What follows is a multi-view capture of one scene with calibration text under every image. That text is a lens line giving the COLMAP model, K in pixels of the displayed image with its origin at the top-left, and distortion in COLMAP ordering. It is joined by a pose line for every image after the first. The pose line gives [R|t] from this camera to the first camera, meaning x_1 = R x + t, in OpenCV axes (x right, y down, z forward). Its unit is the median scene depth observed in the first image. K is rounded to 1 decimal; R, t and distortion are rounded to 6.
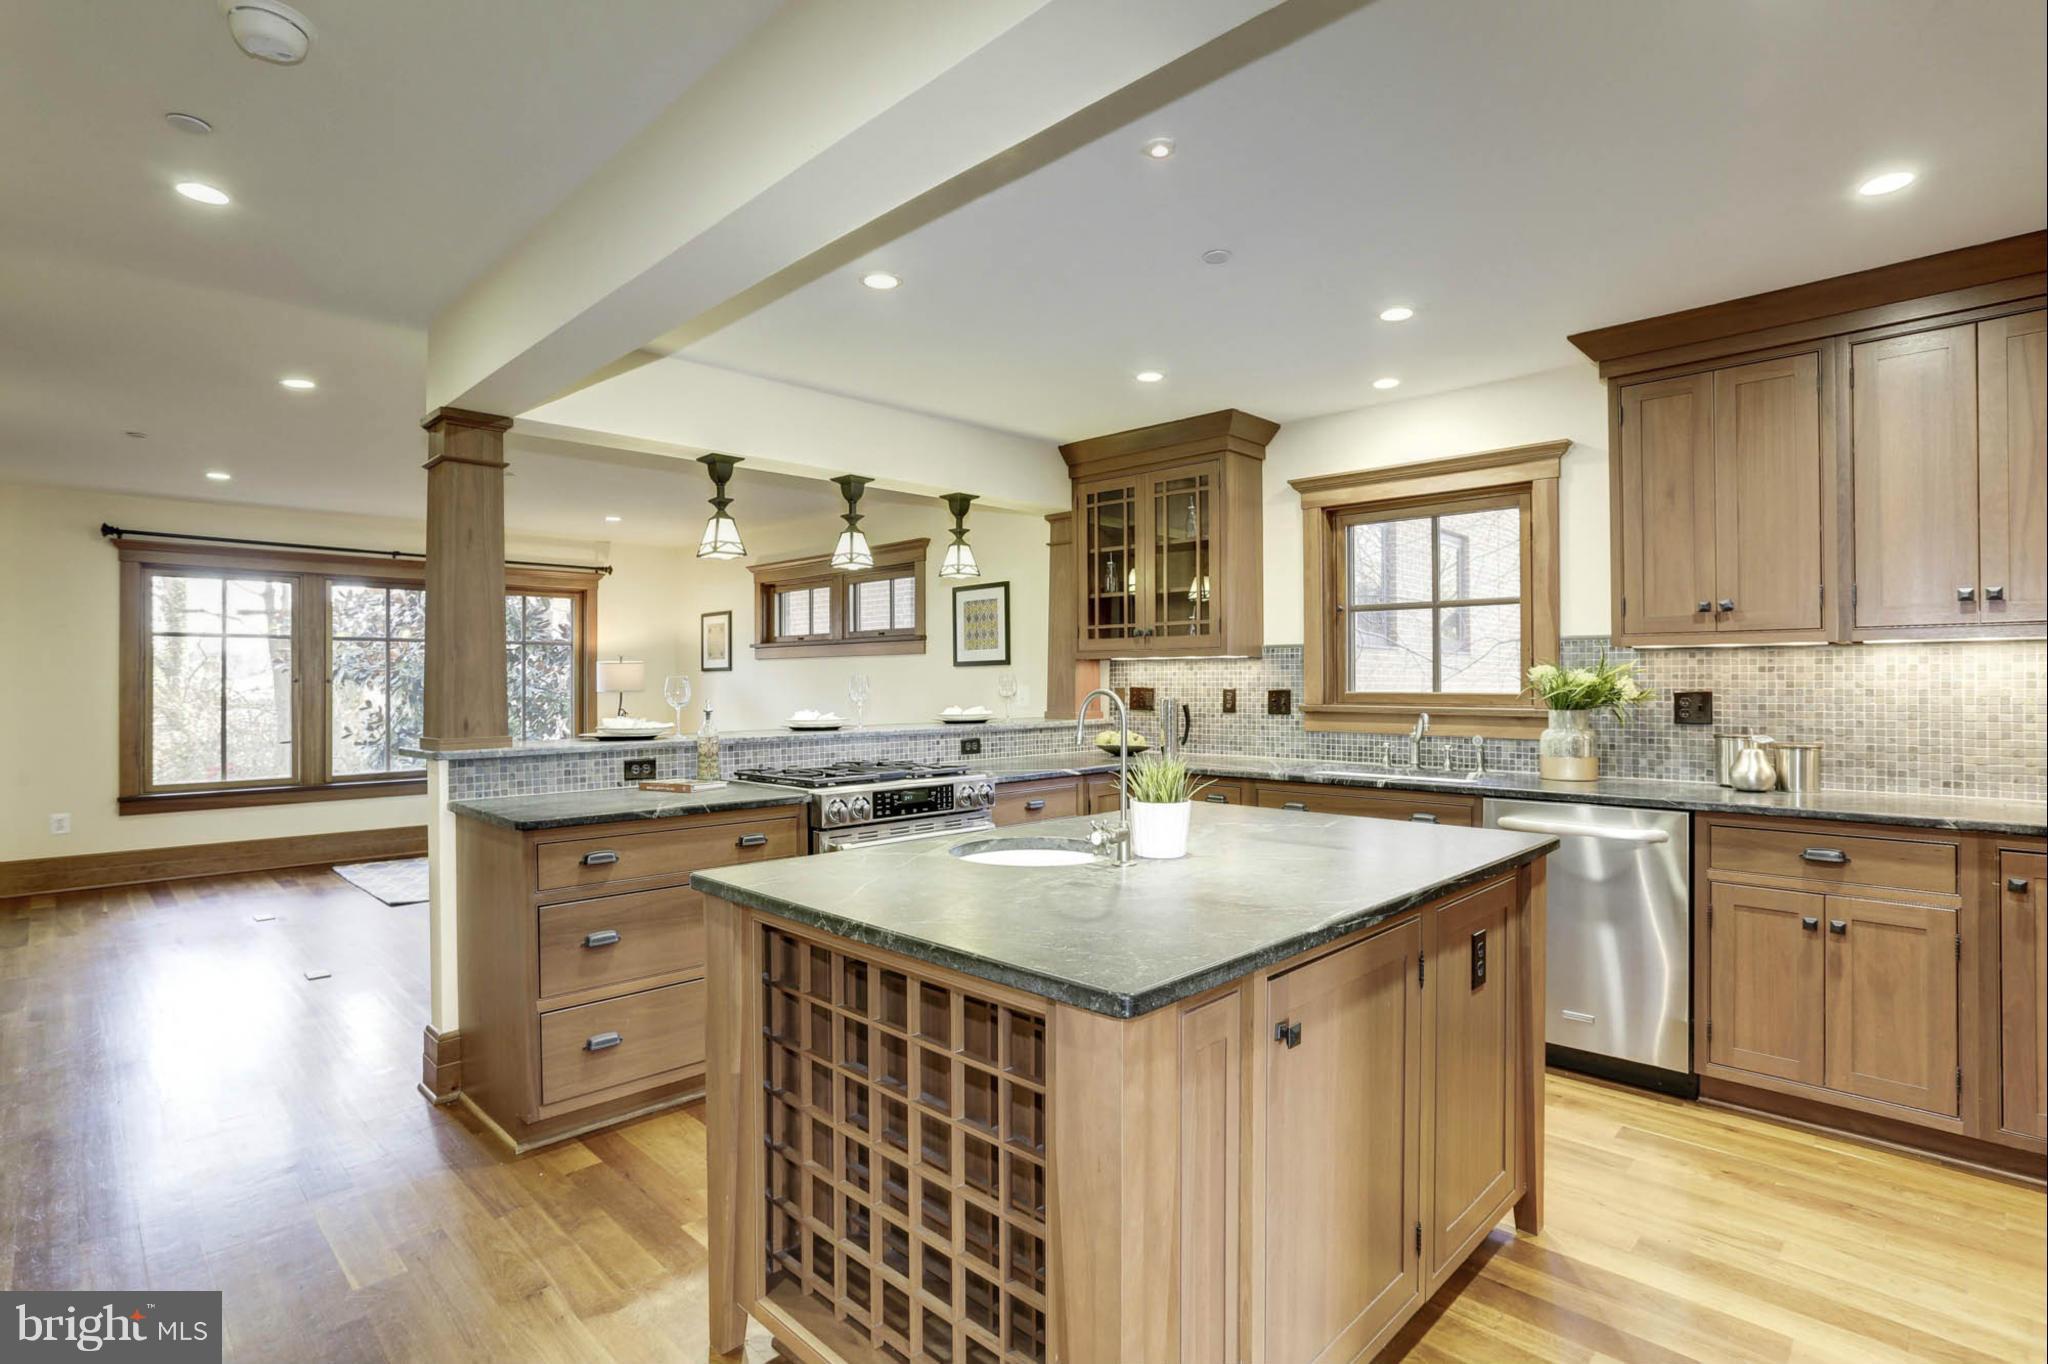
lens RADIAL K [[986.0, 0, 1012.2], [0, 986.0, 681.5], [0, 0, 1]] dist [-0.056449, 0.020674]
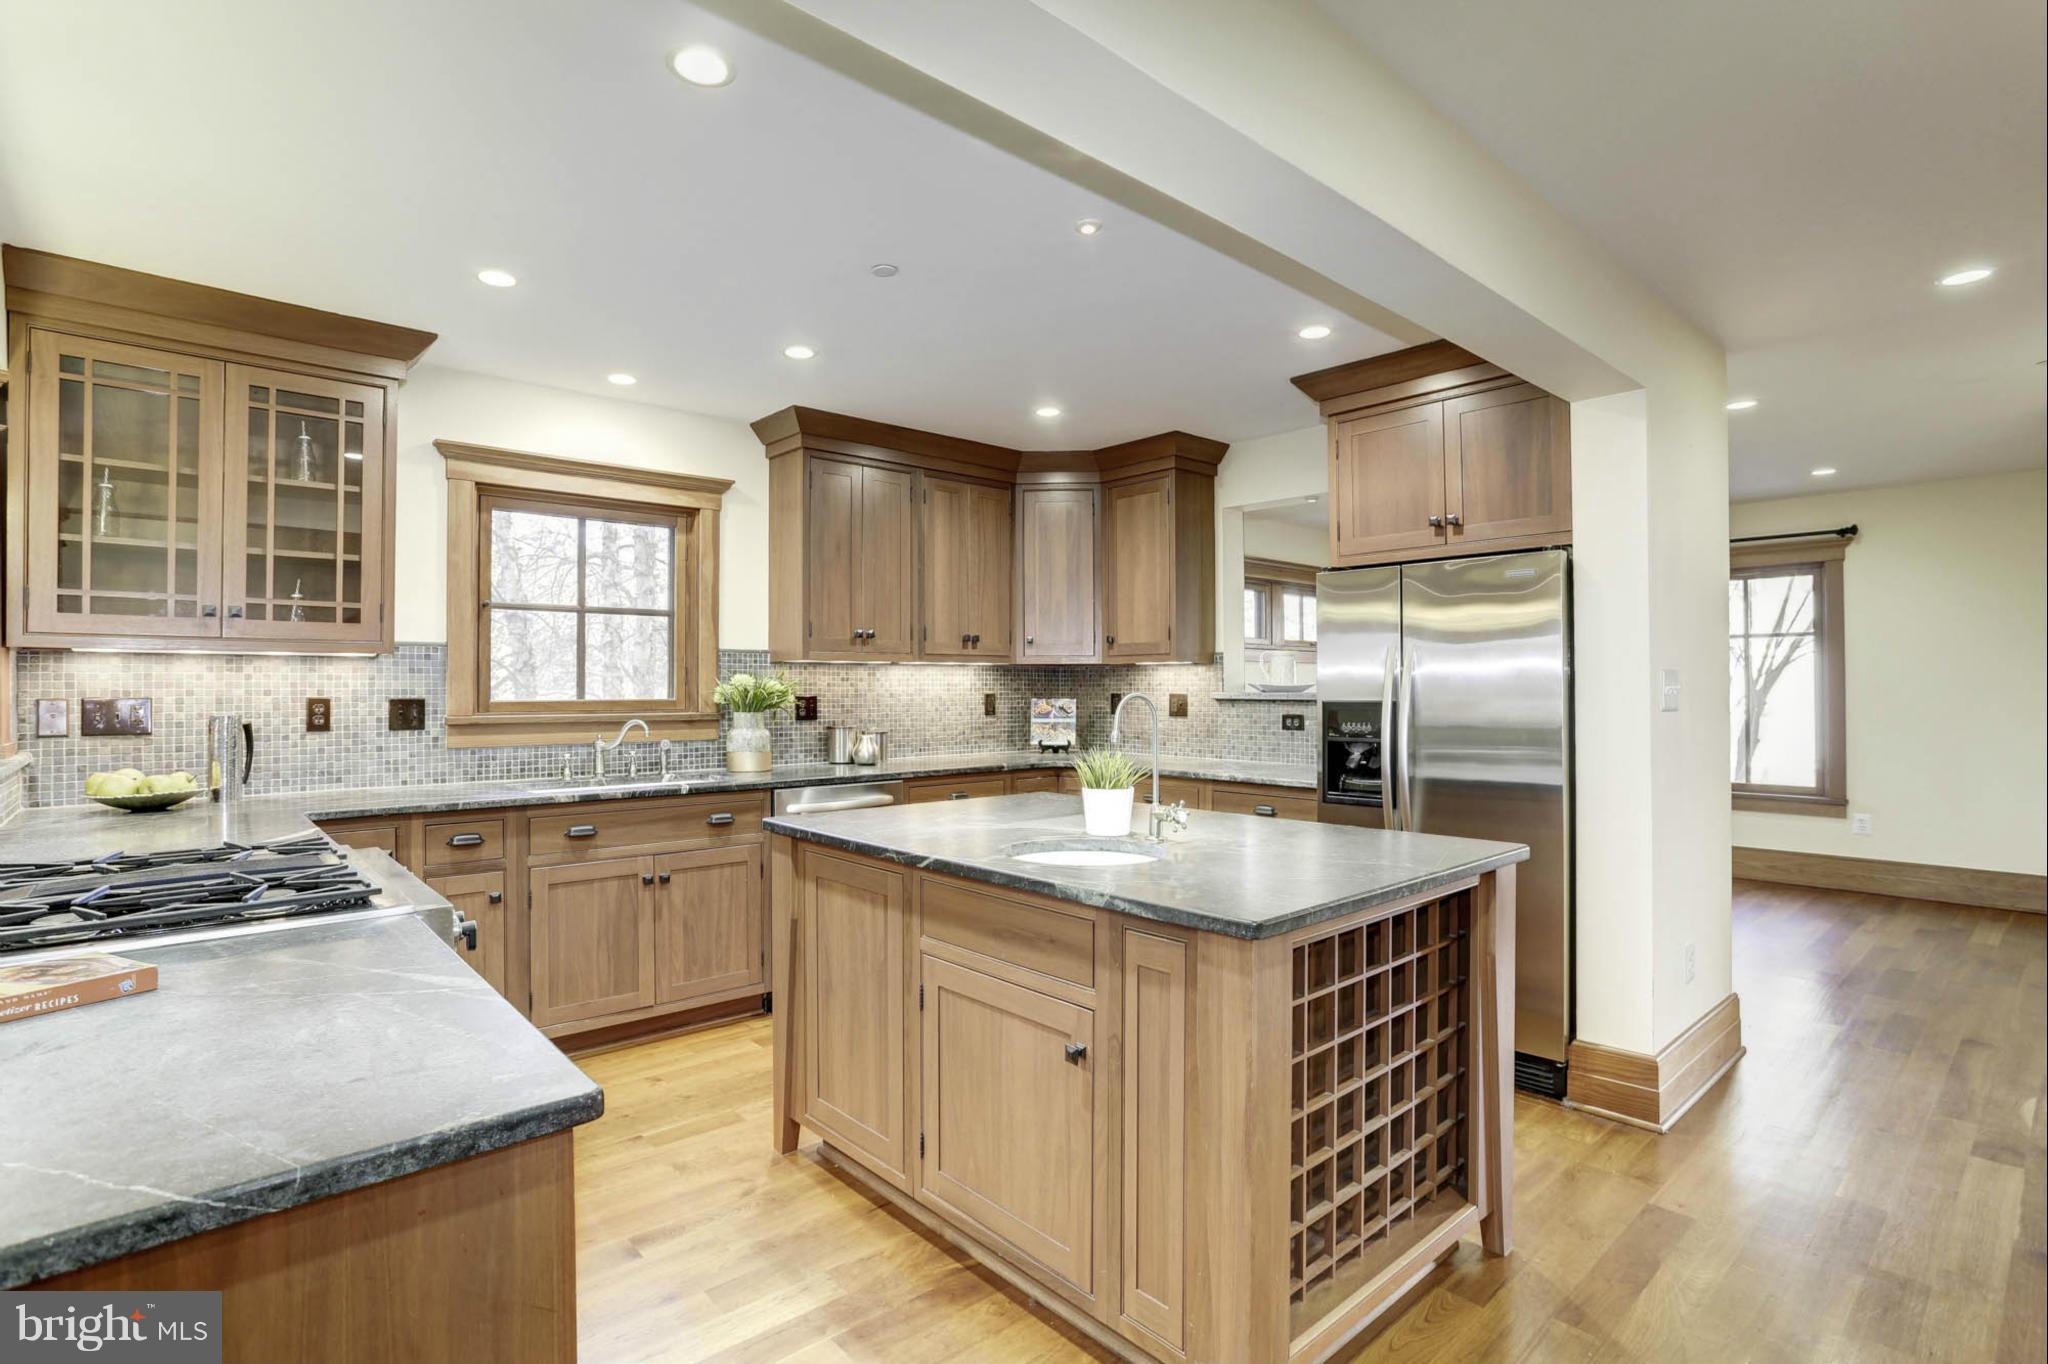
lens RADIAL K [[986.0, 0, 1012.2], [0, 986.0, 681.5], [0, 0, 1]] dist [-0.056449, 0.020674]
pose [[0.069047, 0.008052, 0.997581, -0.506119], [0.001559, 0.999965, -0.008180, 0.001867], [-0.997612, 0.002120, 0.069032, 0.504645]]
